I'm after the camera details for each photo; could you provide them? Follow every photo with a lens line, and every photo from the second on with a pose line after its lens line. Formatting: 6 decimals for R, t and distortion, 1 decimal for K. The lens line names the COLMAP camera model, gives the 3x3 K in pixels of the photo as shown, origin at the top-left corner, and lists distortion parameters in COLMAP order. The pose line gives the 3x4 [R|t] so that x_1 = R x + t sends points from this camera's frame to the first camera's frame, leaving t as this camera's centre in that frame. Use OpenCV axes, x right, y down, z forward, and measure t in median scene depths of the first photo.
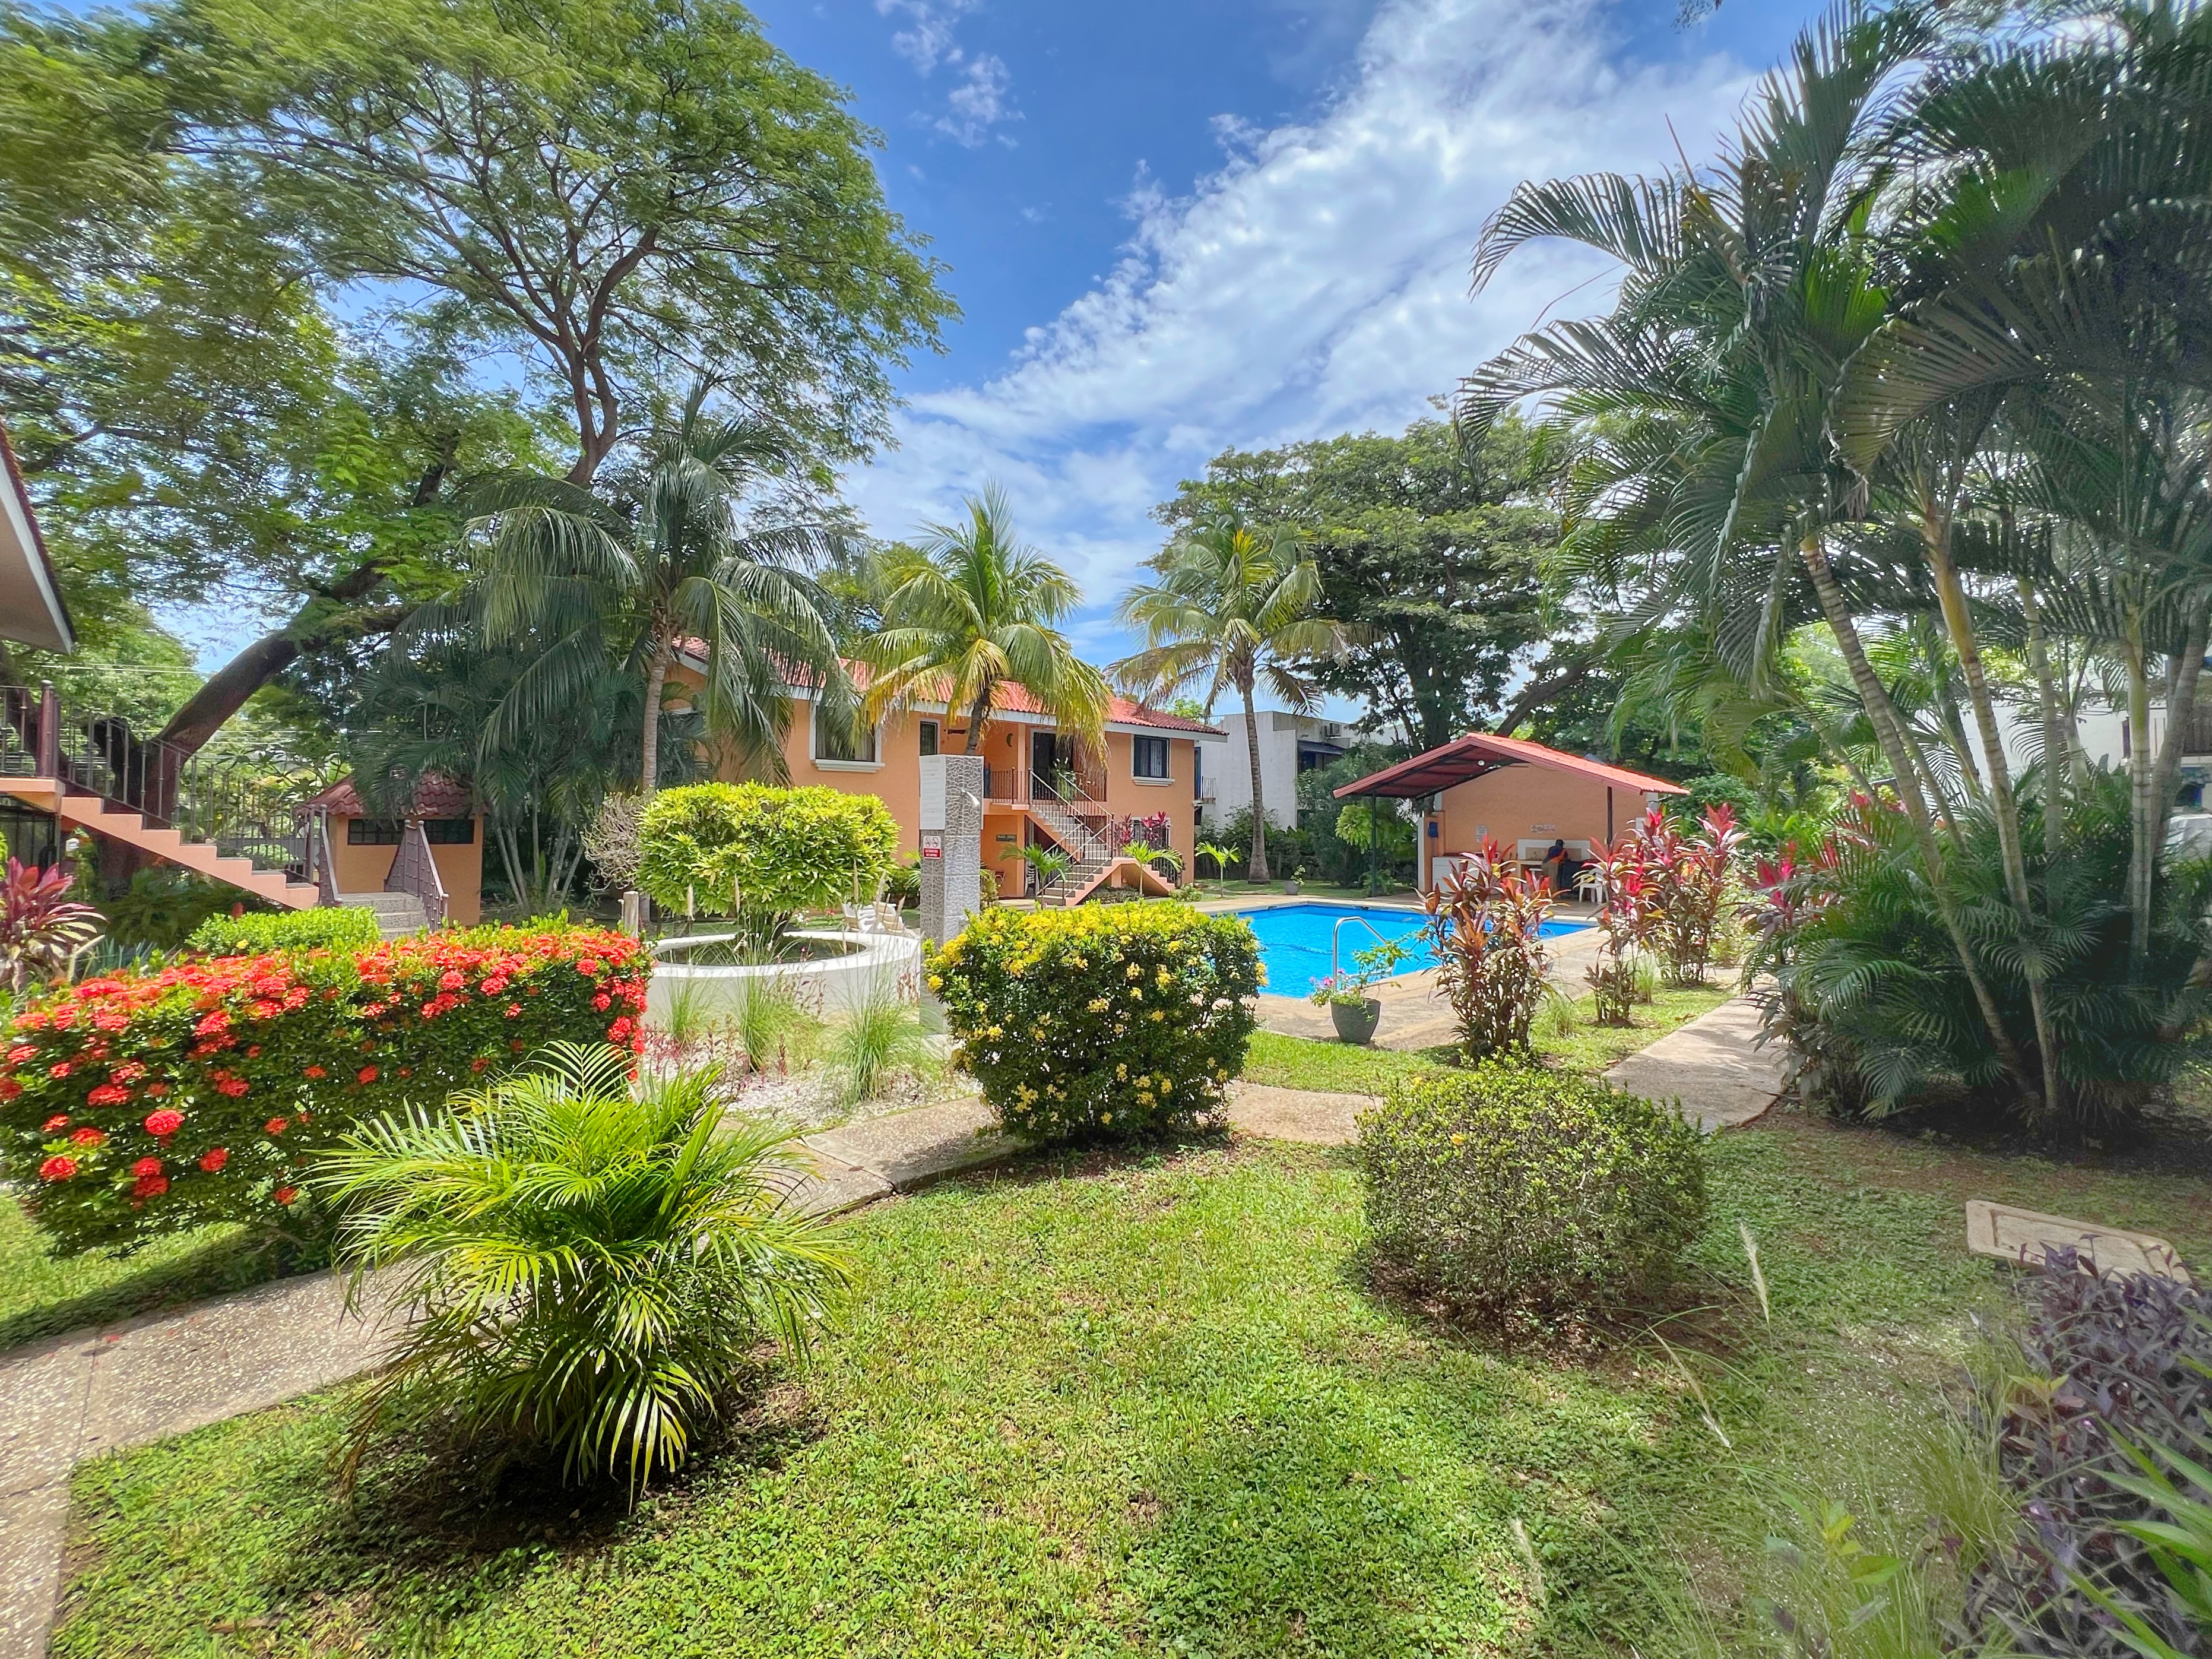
lens RADIAL K [[891.9, 0, 1093.5], [0, 891.9, 827.3], [0, 0, 1]] dist [-0.000291, 0.000192]
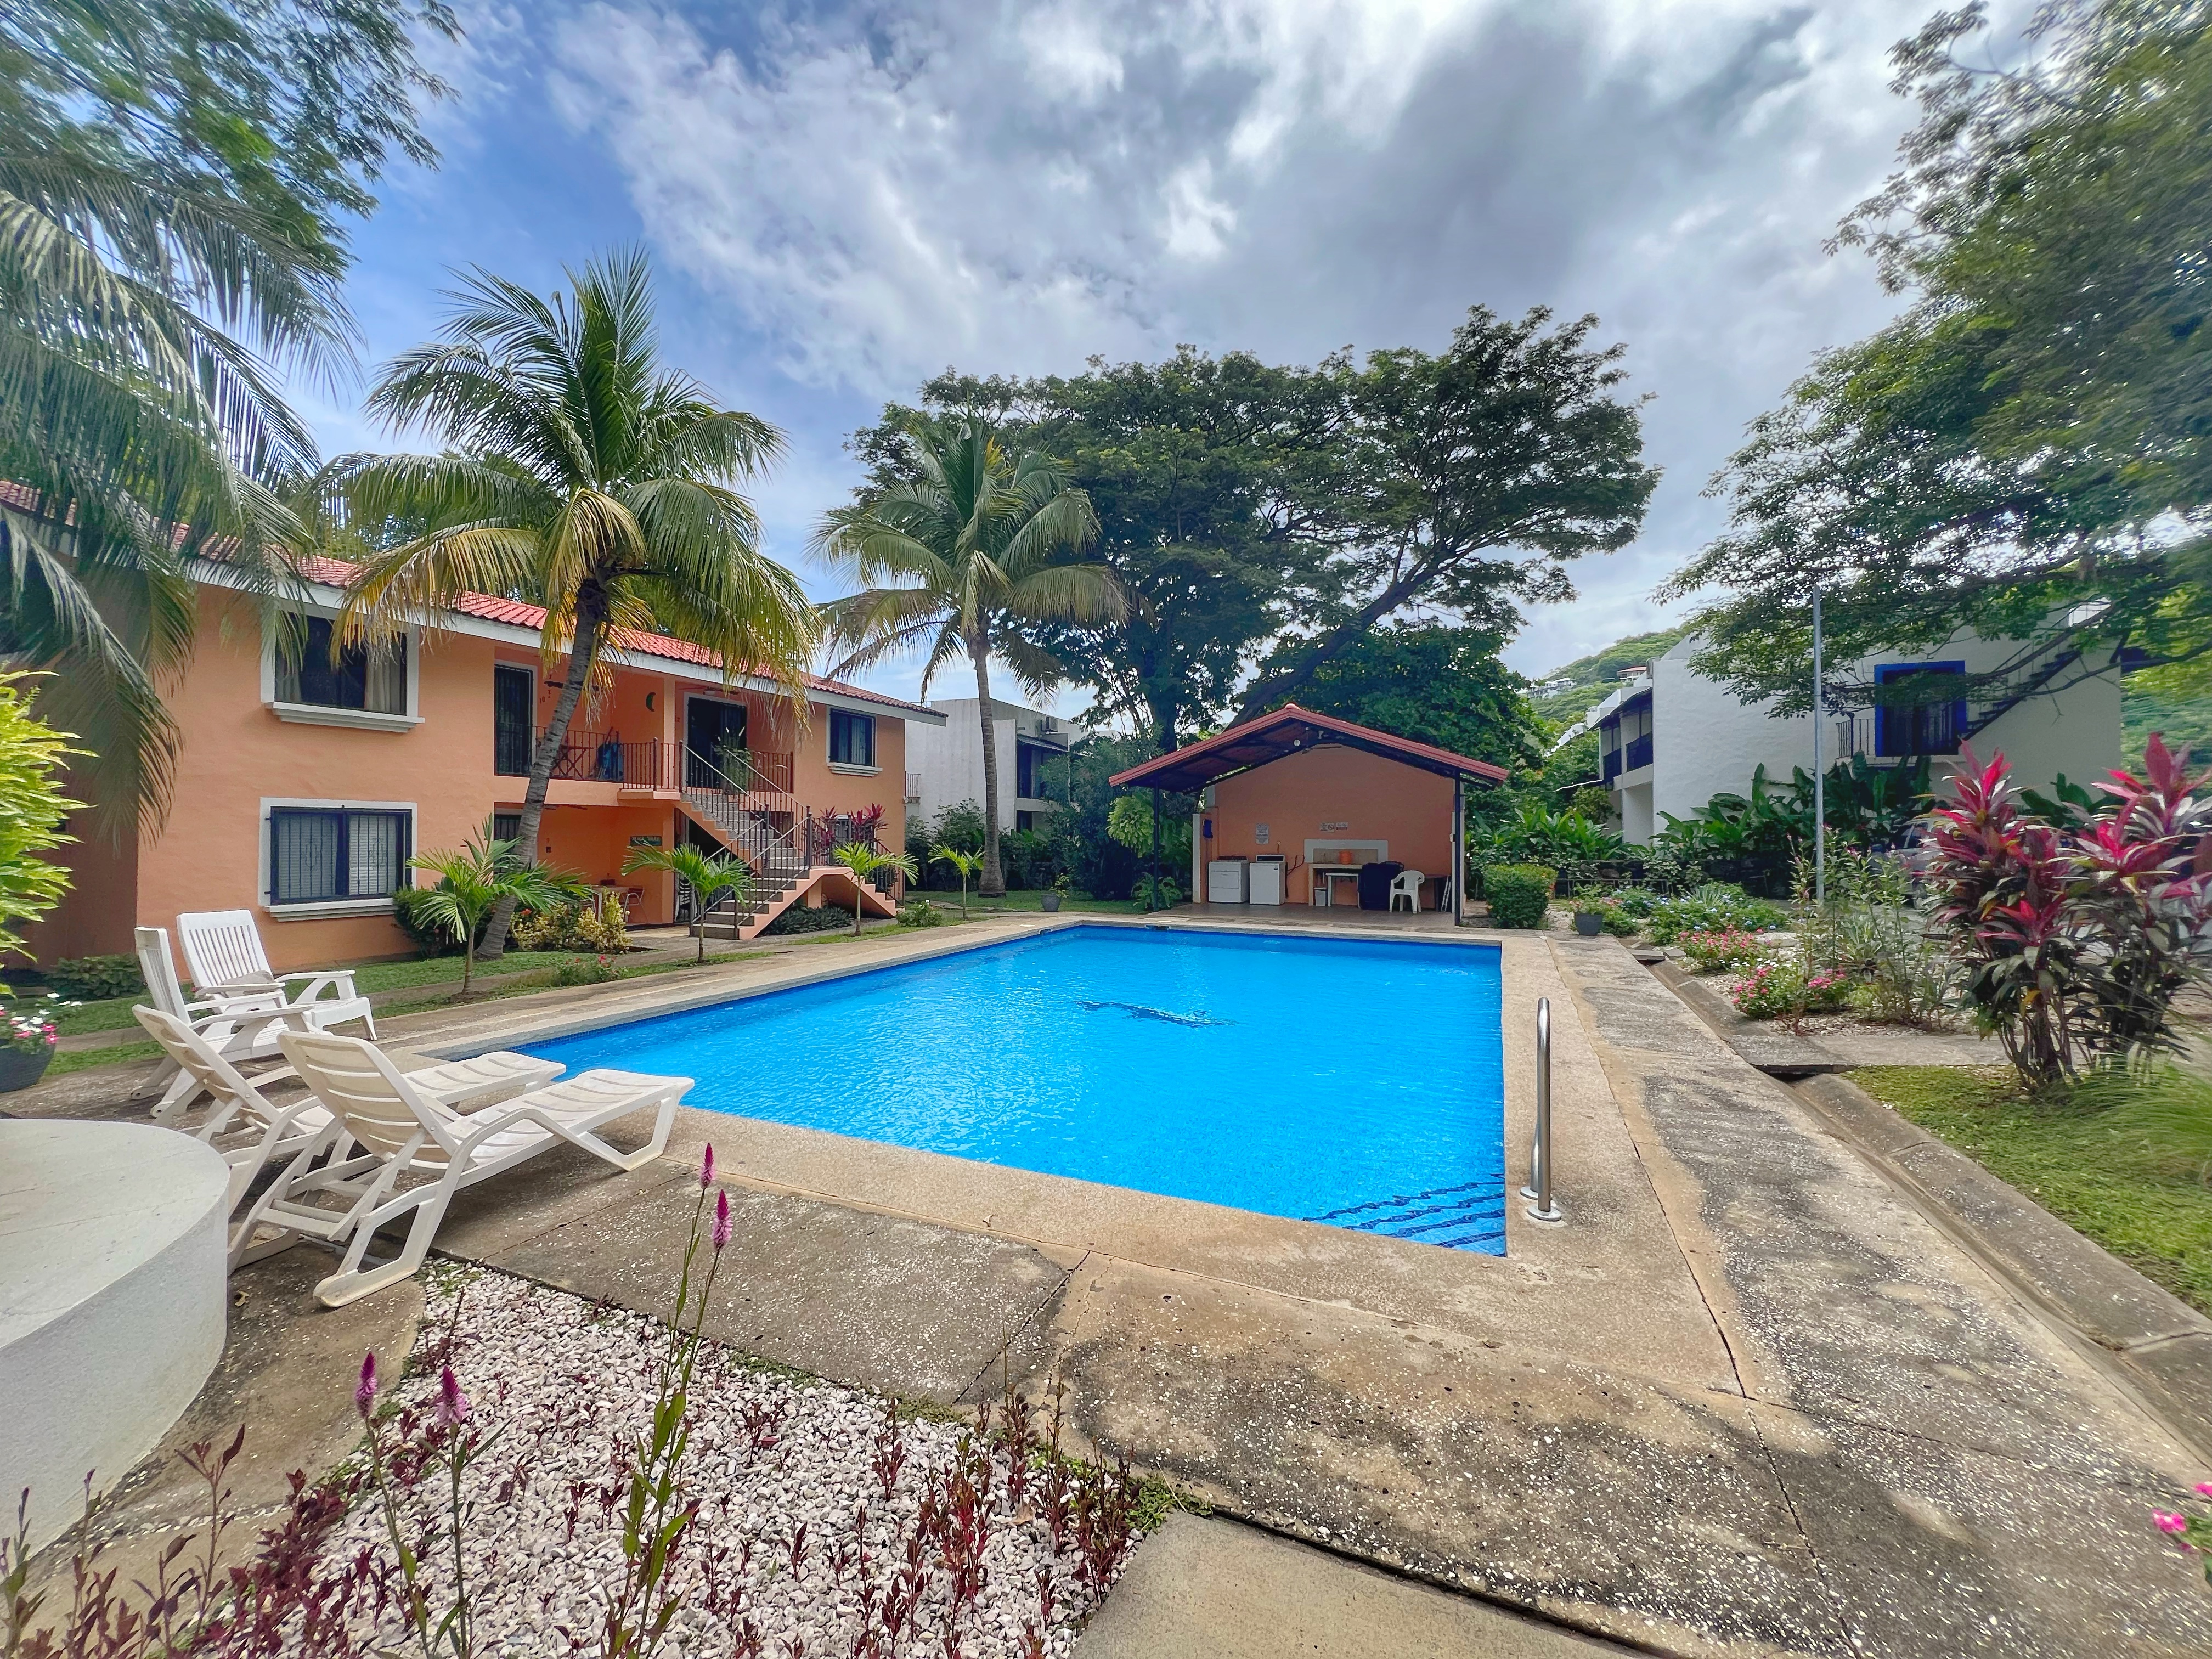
lens RADIAL K [[891.8, 0, 1093.5], [0, 891.8, 827.3], [0, 0, 1]] dist [-0.000291, 0.000192]
pose [[0.935763, 0.001777, 0.352626, -0.016121], [0.002455, 0.999930, -0.011553, 0.010254], [-0.352622, 0.011677, 0.935693, 0.231083]]
